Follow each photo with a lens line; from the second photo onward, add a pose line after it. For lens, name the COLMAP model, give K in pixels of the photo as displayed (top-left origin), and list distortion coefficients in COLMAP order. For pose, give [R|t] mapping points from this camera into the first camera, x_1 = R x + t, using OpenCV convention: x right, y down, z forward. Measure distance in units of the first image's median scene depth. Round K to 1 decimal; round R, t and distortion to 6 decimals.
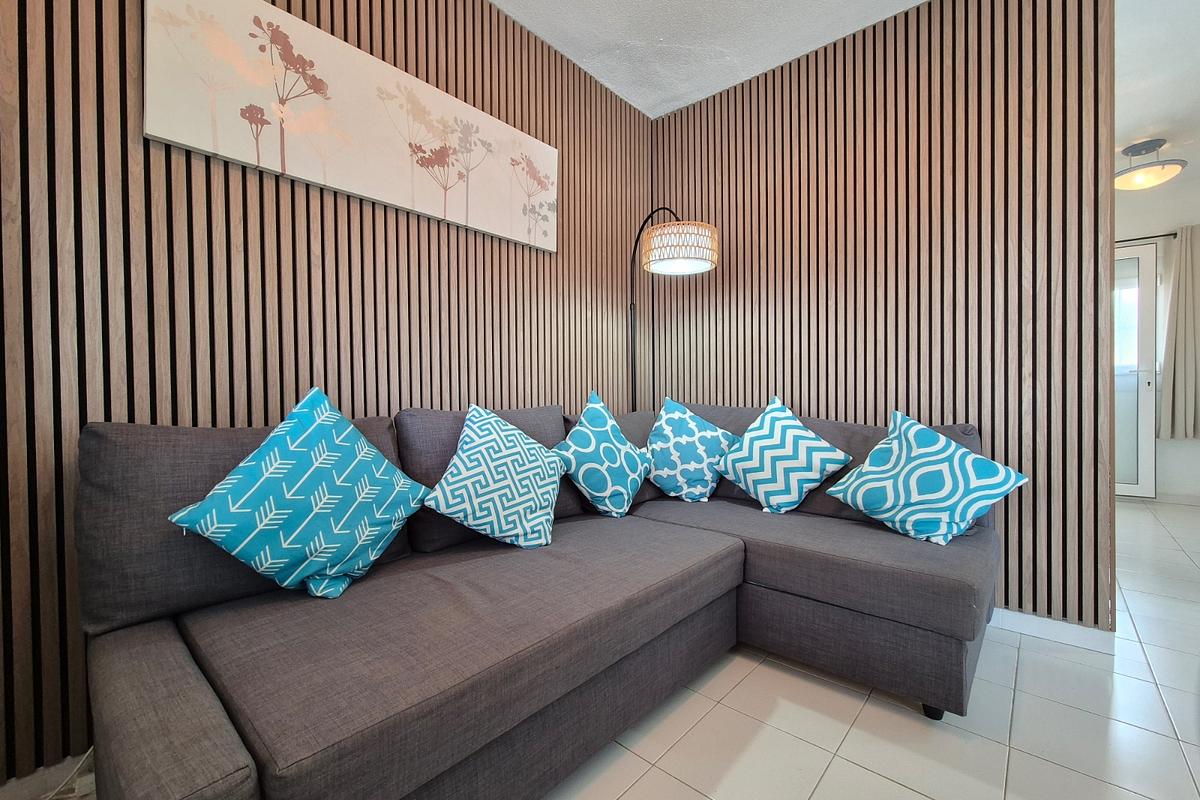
lens RADIAL K [[496.4, 0, 598.7], [0, 496.4, 397.6], [0, 0, 1]] dist [-0.002128, 0.002592]
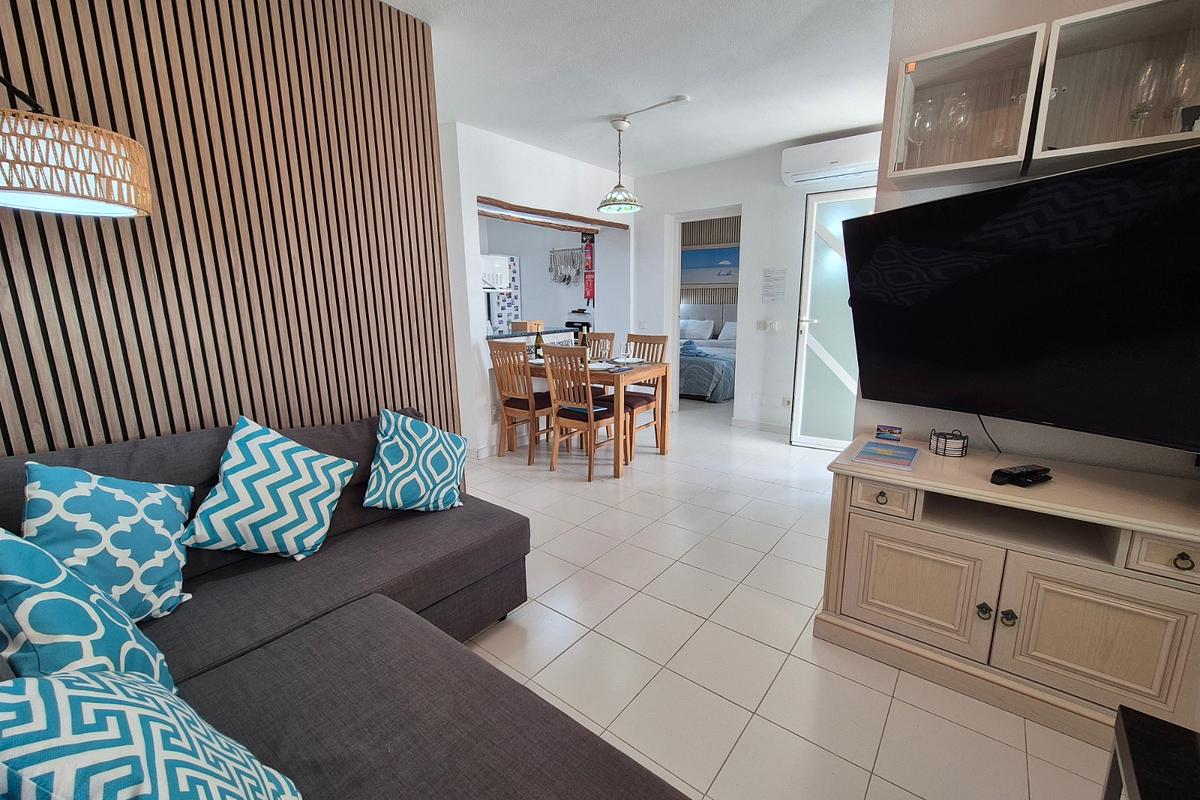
lens RADIAL K [[496.4, 0, 601.3], [0, 496.4, 402.9], [0, 0, 1]] dist [-0.002128, 0.002592]
pose [[-0.075267, -0.192873, 0.978333, -0.448232], [0.013965, 0.980816, 0.194436, -0.173625], [-0.997066, 0.028297, -0.071130, 0.559576]]
